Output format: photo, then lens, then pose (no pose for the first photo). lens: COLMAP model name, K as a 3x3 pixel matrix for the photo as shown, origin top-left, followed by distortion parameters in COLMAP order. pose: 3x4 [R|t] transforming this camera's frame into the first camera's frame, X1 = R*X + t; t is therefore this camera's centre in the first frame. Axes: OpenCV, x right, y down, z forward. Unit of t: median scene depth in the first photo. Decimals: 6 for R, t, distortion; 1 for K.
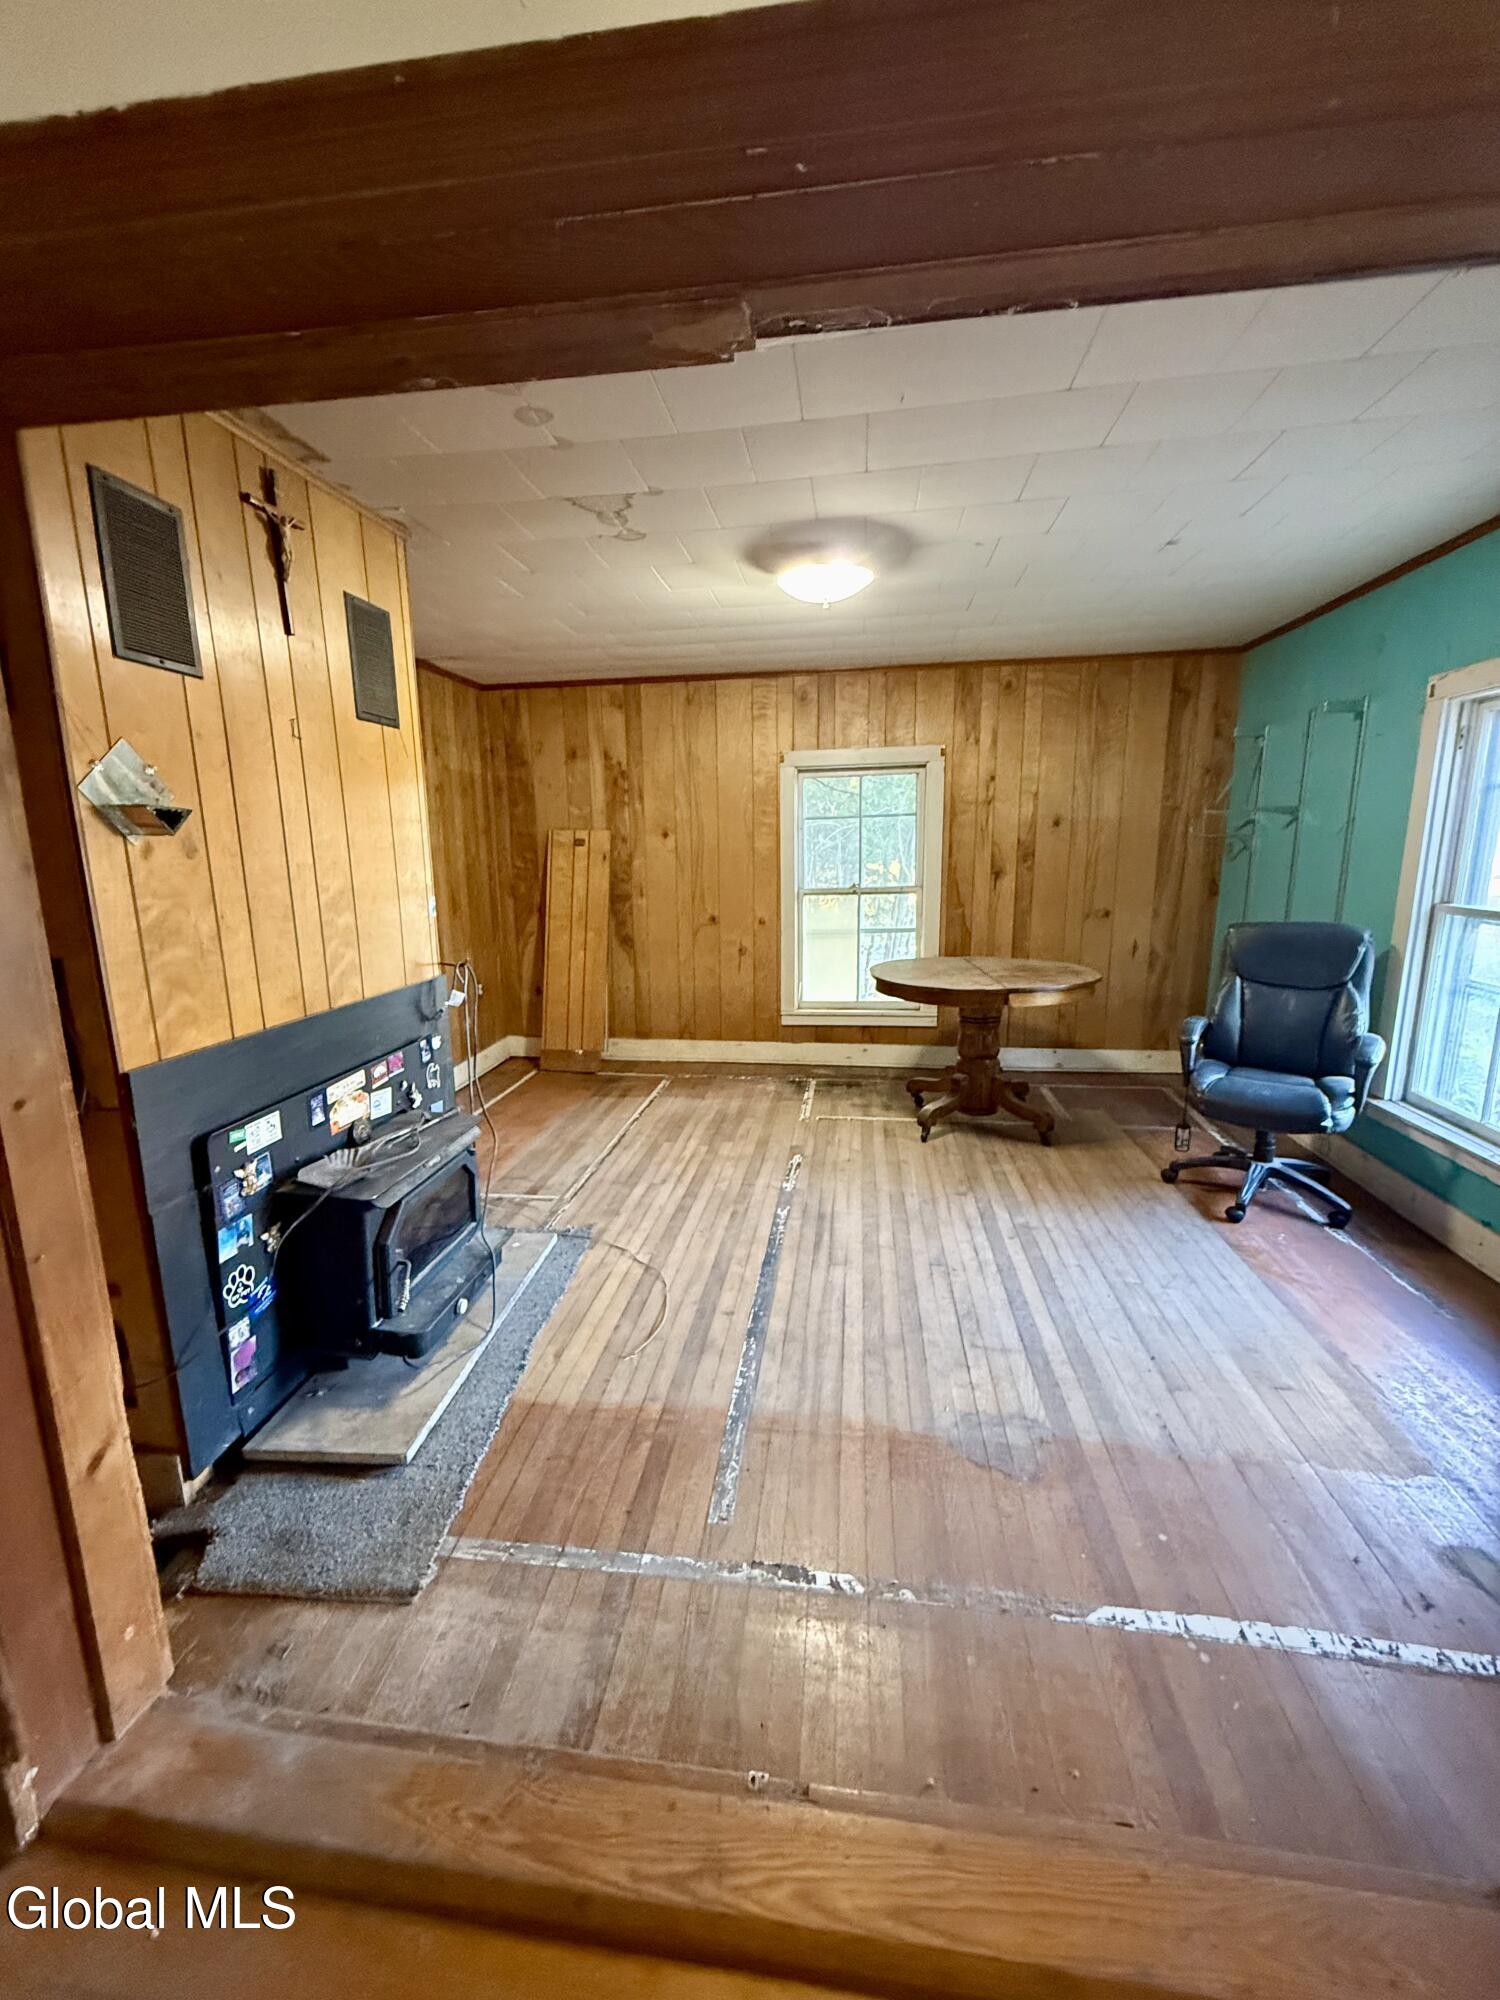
lens RADIAL K [[798.0, 0, 749.5], [0, 798.0, 995.1], [0, 0, 1]] dist [-0.001505, -0.000072]
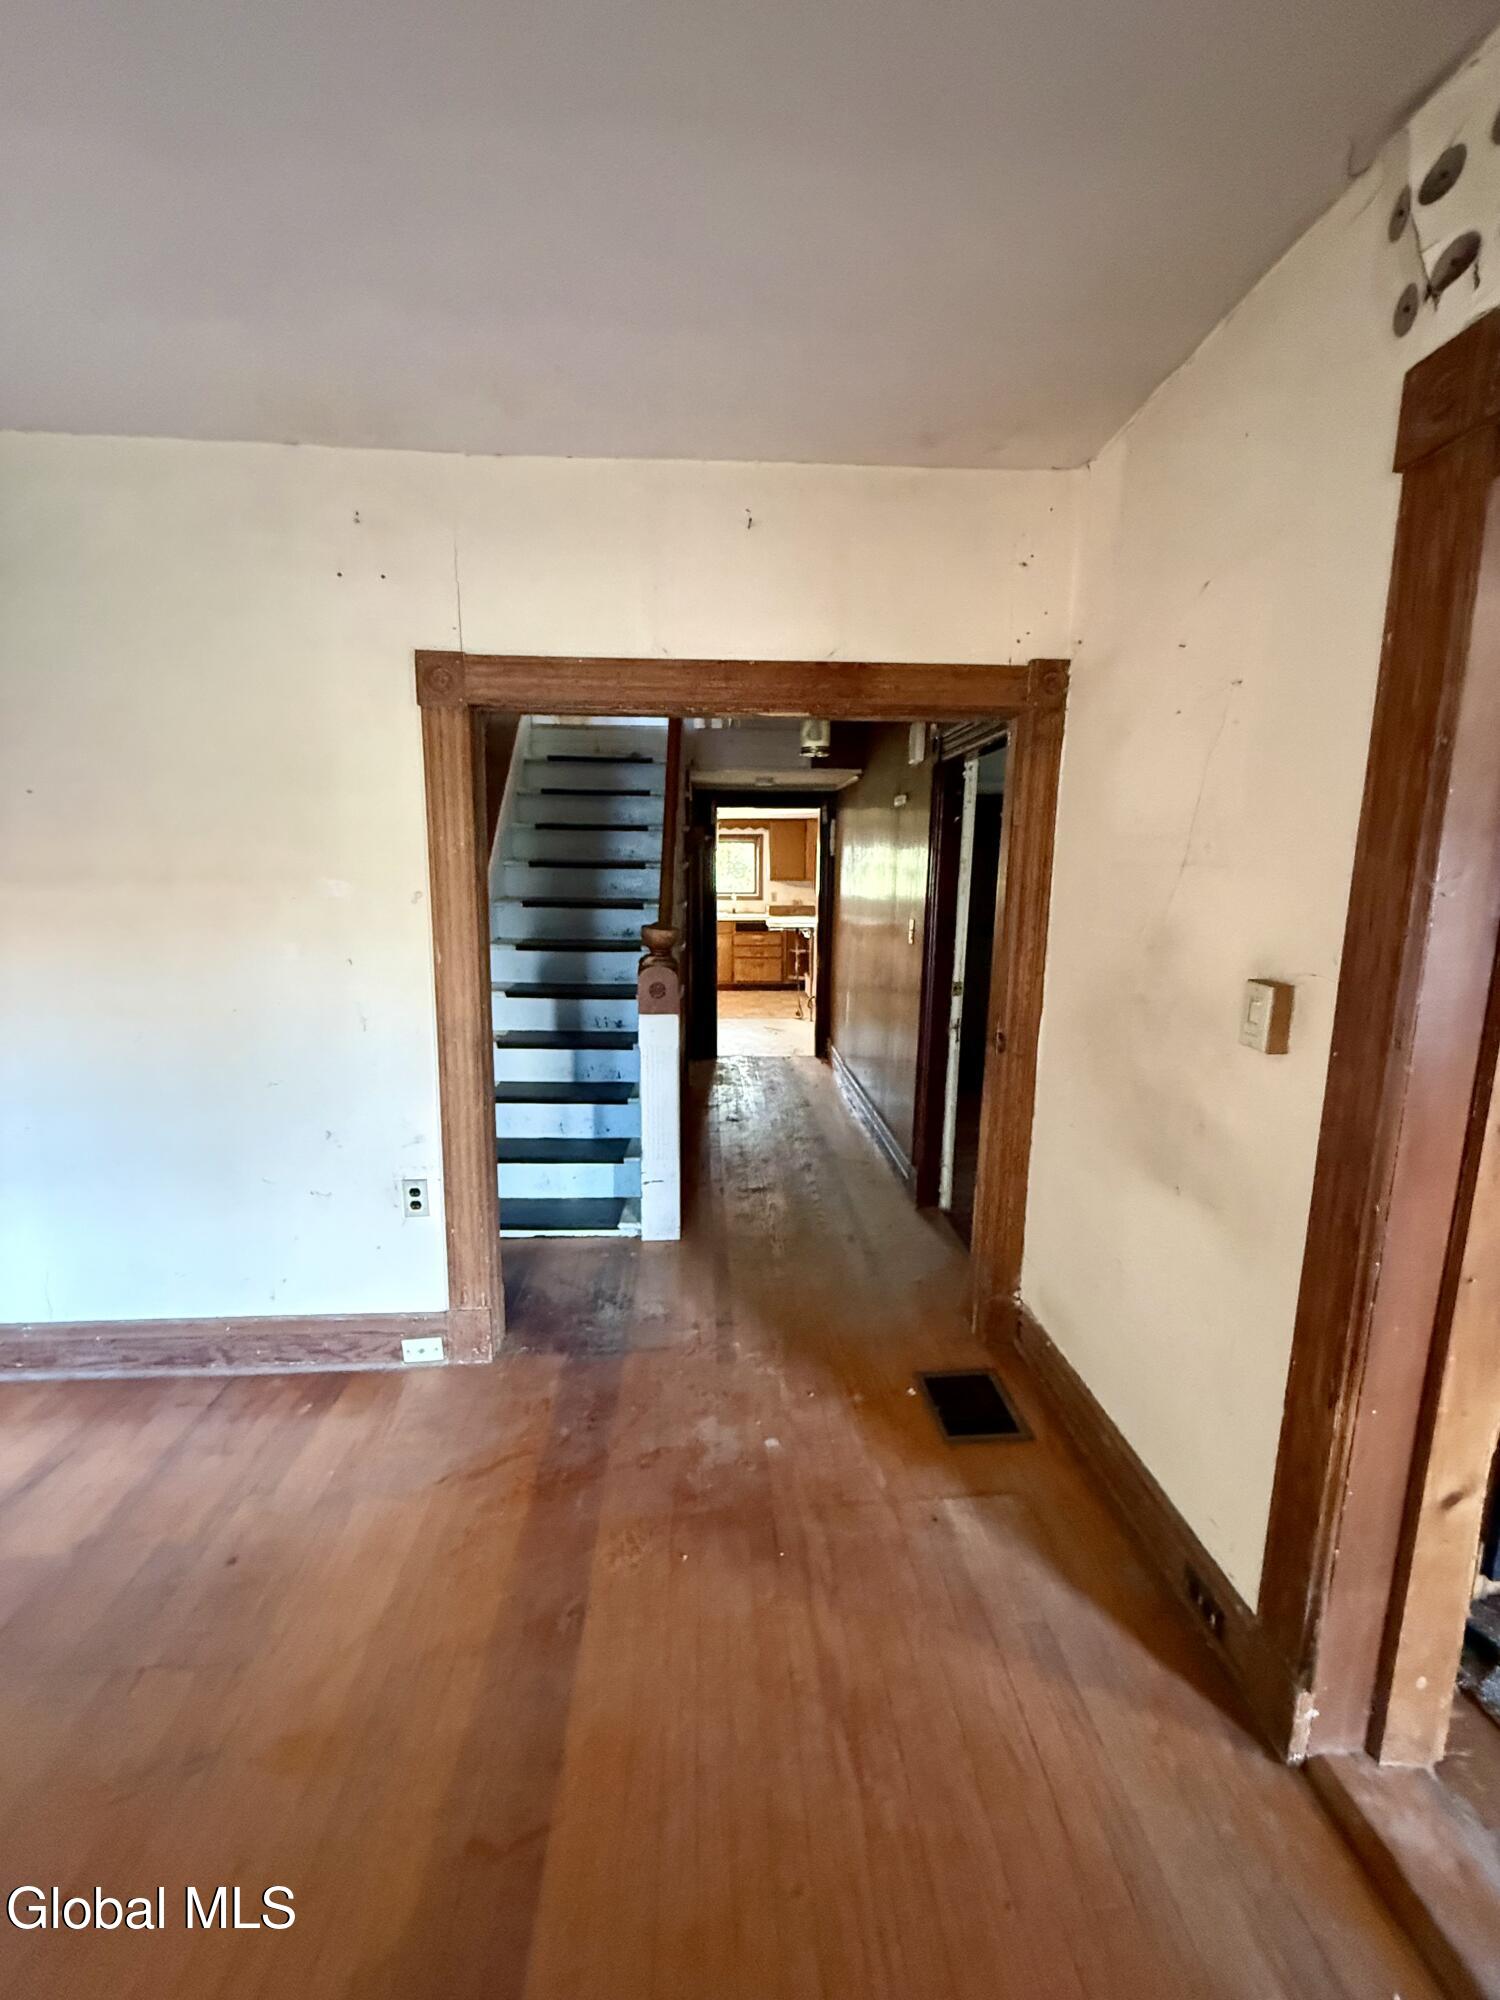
lens RADIAL K [[798.0, 0, 749.5], [0, 798.0, 995.1], [0, 0, 1]] dist [-0.001505, -0.000072]
pose [[0.188353, 0.166777, -0.967837, -0.156621], [-0.196684, 0.971917, 0.129202, 0.031311], [0.962205, 0.166023, 0.215866, -0.148109]]
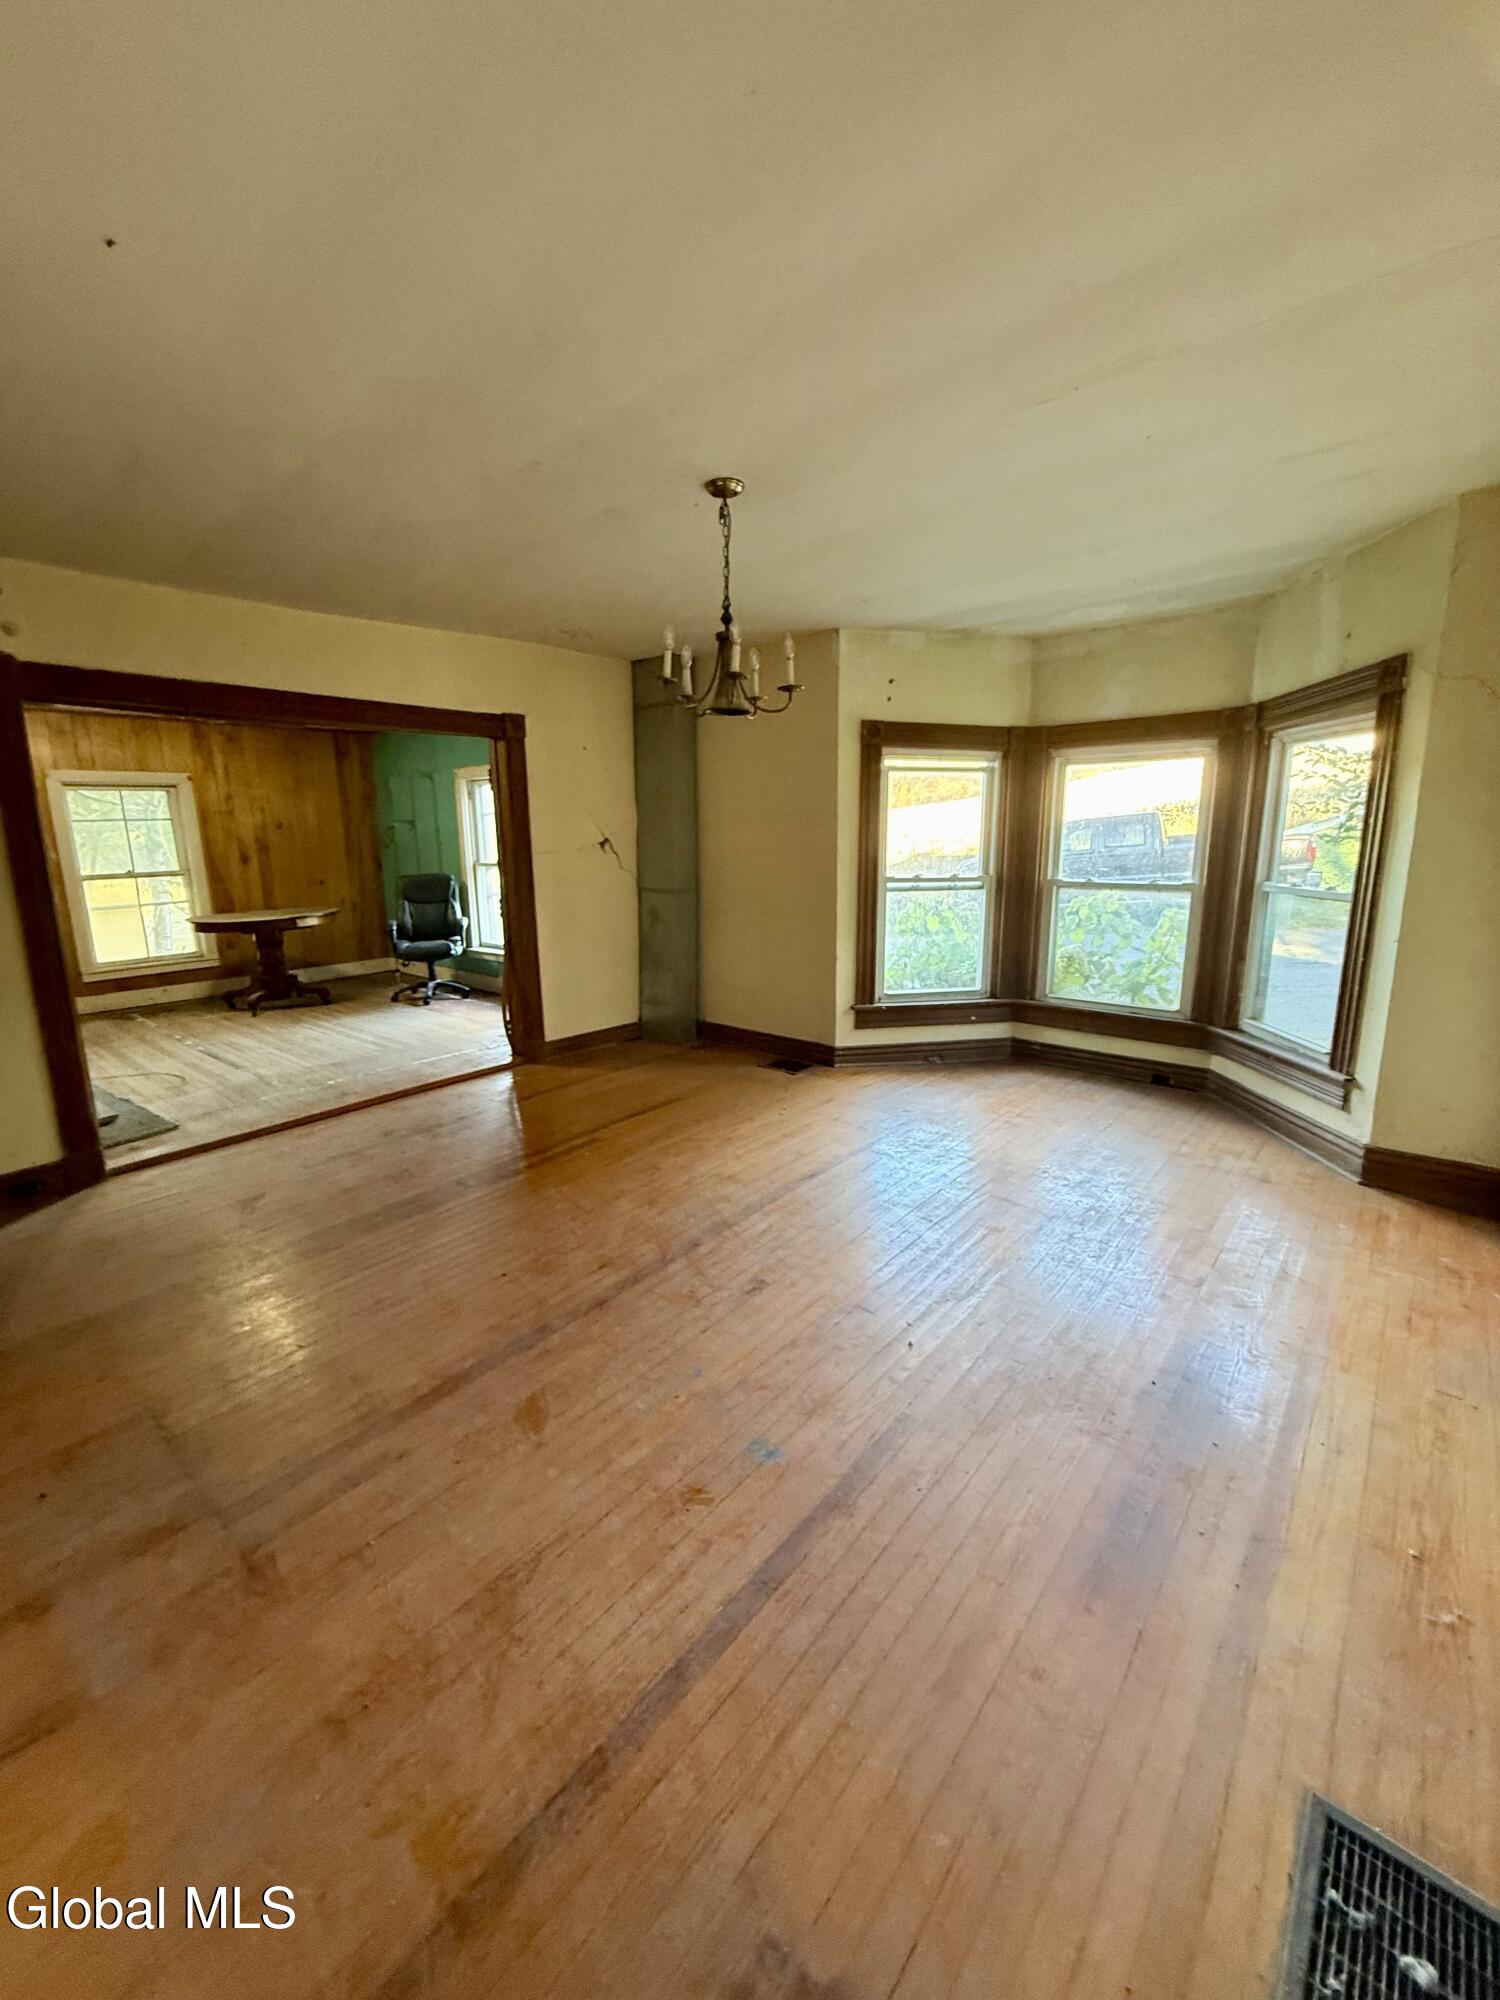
lens RADIAL K [[798.0, 0, 749.5], [0, 798.0, 995.1], [0, 0, 1]] dist [-0.001505, -0.000072]
pose [[0.548644, -0.161988, 0.820213, -0.462765], [0.163582, 0.982887, 0.084695, 0.133985], [-0.819897, 0.087705, 0.565754, -0.644058]]
